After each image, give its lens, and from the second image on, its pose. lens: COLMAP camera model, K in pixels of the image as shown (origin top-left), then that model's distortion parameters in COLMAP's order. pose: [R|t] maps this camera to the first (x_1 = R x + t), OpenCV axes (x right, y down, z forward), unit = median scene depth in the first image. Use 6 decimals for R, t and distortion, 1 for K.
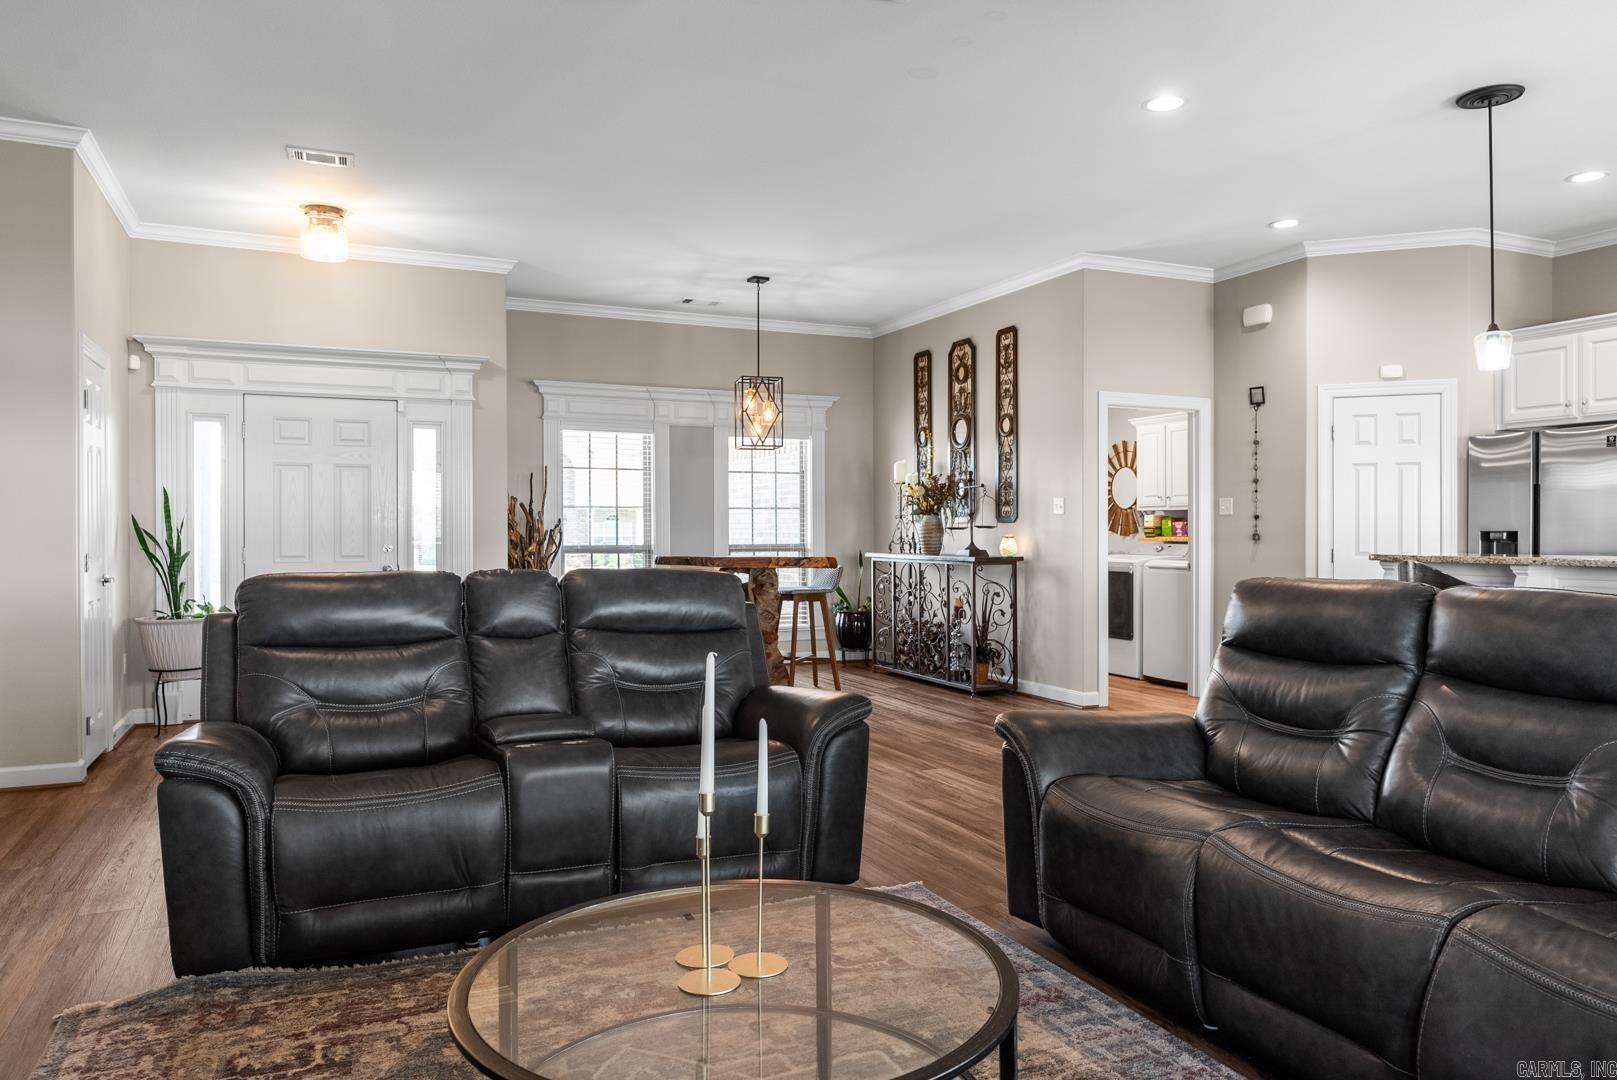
lens RADIAL K [[1101.4, 0, 826.0], [0, 1101.4, 542.3], [0, 0, 1]] dist [0.000865, 0.000626]
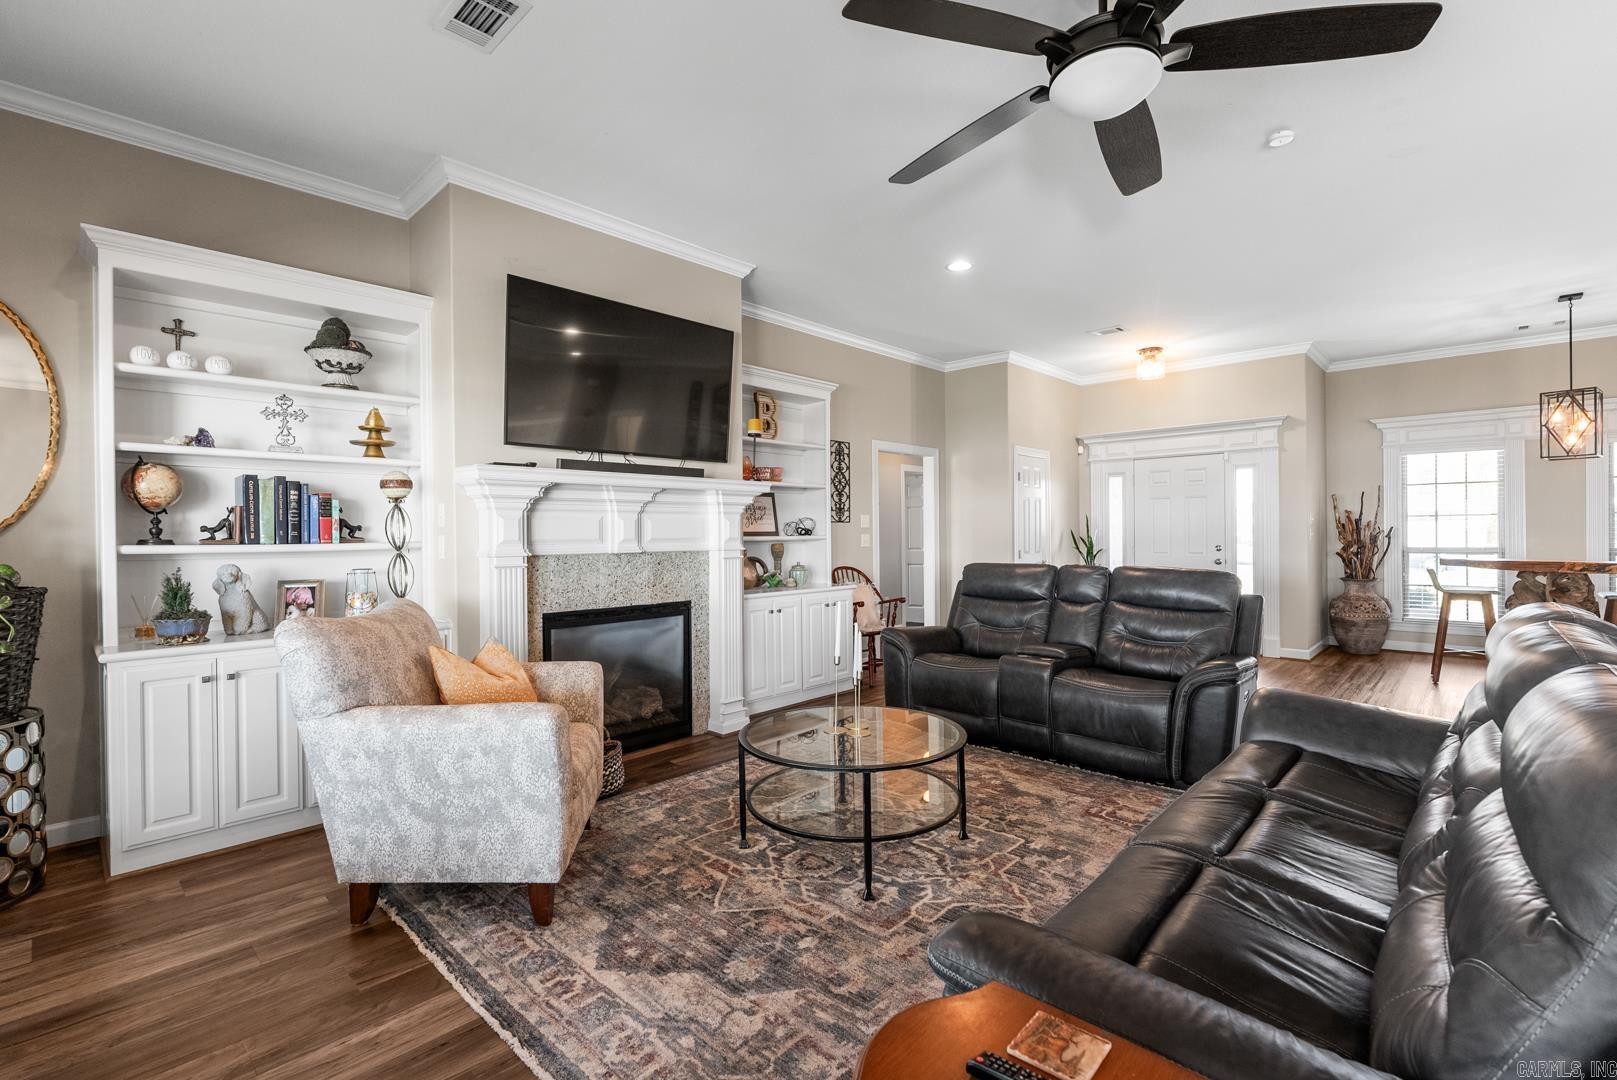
lens RADIAL K [[727.7, 0, 808.5], [0, 727.7, 540.0], [0, 0, 1]] dist [-0.006935, -0.000141]
pose [[0.368322, 0.006821, -0.929673, 0.344053], [-0.001265, 0.999976, 0.006835, -0.012263], [0.929697, -0.001341, 0.368322, 0.079845]]
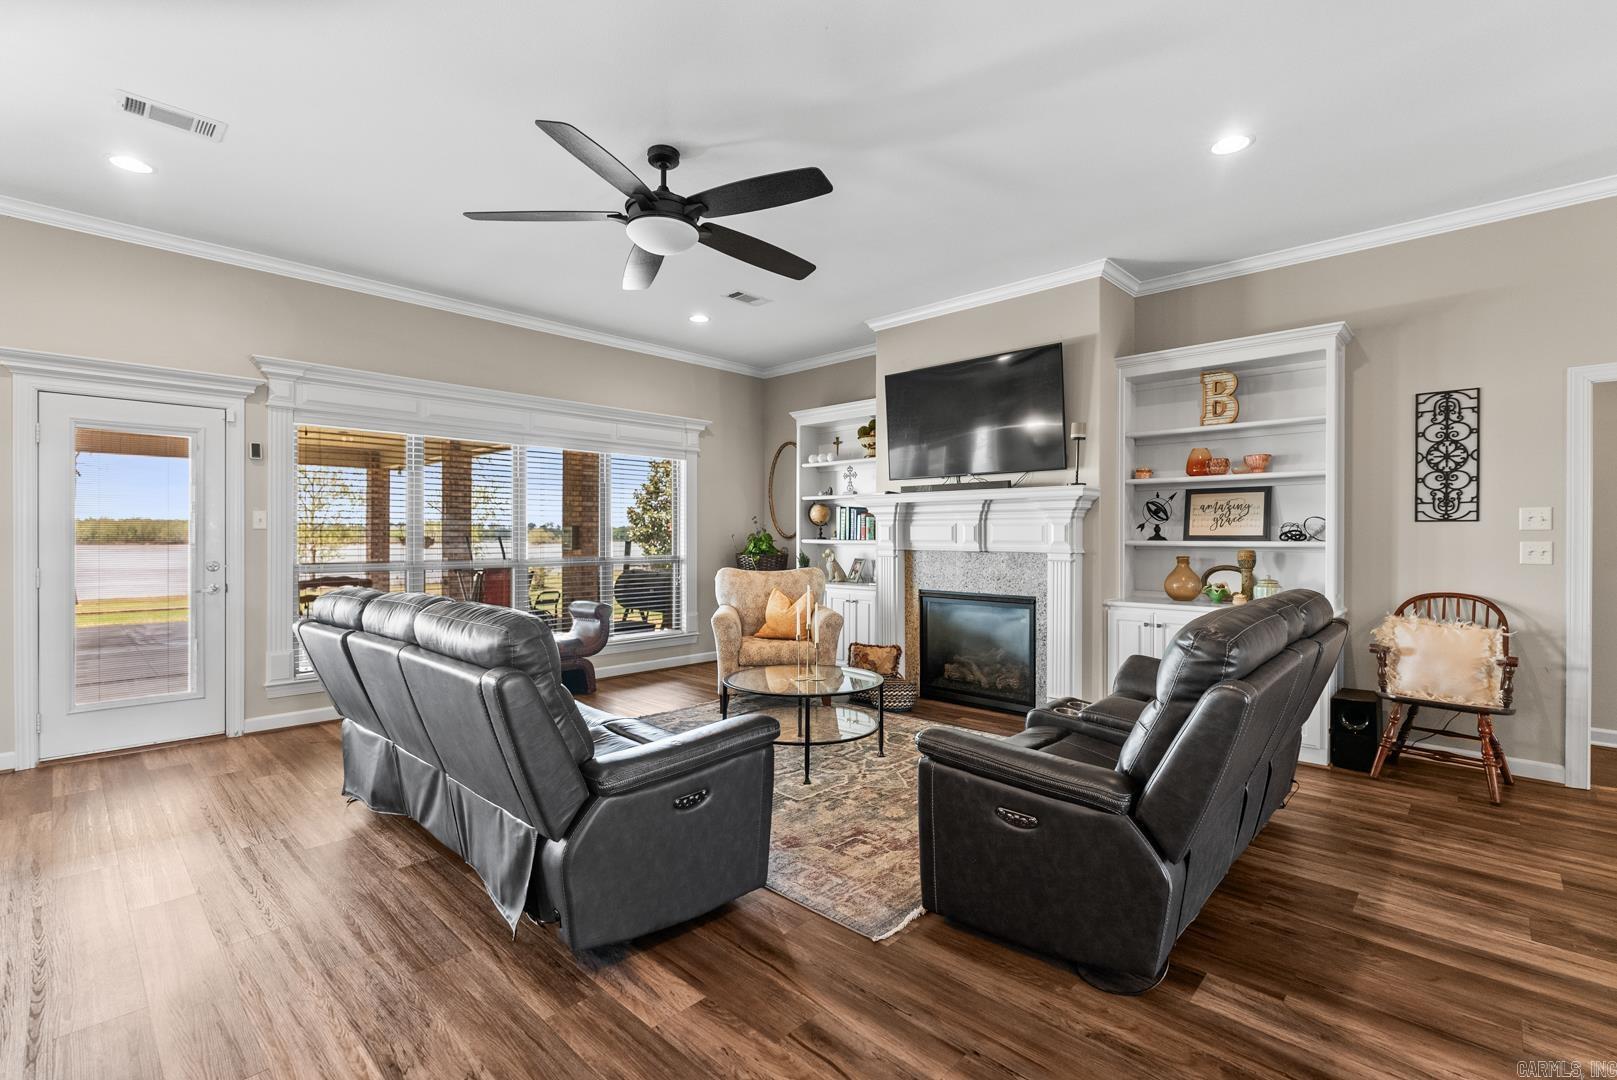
lens RADIAL K [[727.7, 0, 808.5], [0, 727.7, 540.0], [0, 0, 1]] dist [-0.006935, -0.000141]
pose [[-0.933276, 0.001105, -0.359159, 0.180375], [-0.004802, 0.999868, 0.015554, -0.020017], [0.359128, 0.016241, -0.933147, 0.777263]]
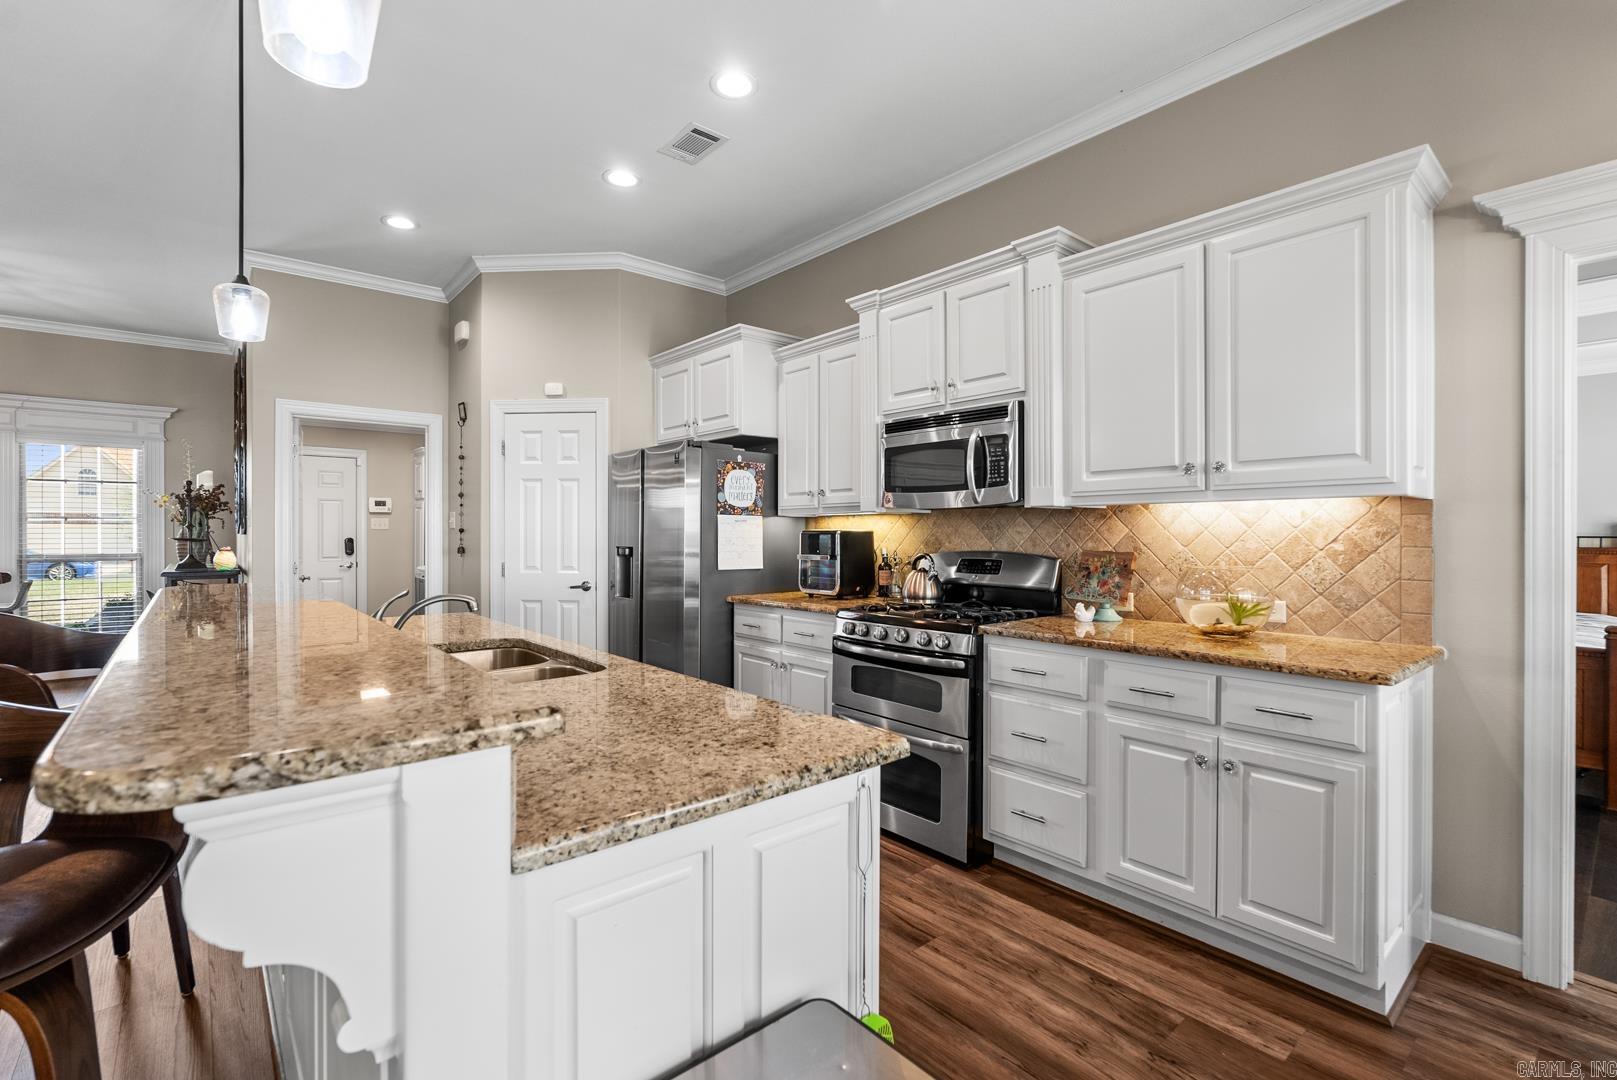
lens RADIAL K [[715.2, 0, 808.5], [0, 715.2, 540.0], [0, 0, 1]] dist [-0.007272, 0.000044]
pose [[0.964735, 0.001835, 0.263218, 0.541317], [-0.001921, 0.999998, 0.000071, -0.015239], [-0.263218, -0.000574, 0.964736, 0.286444]]
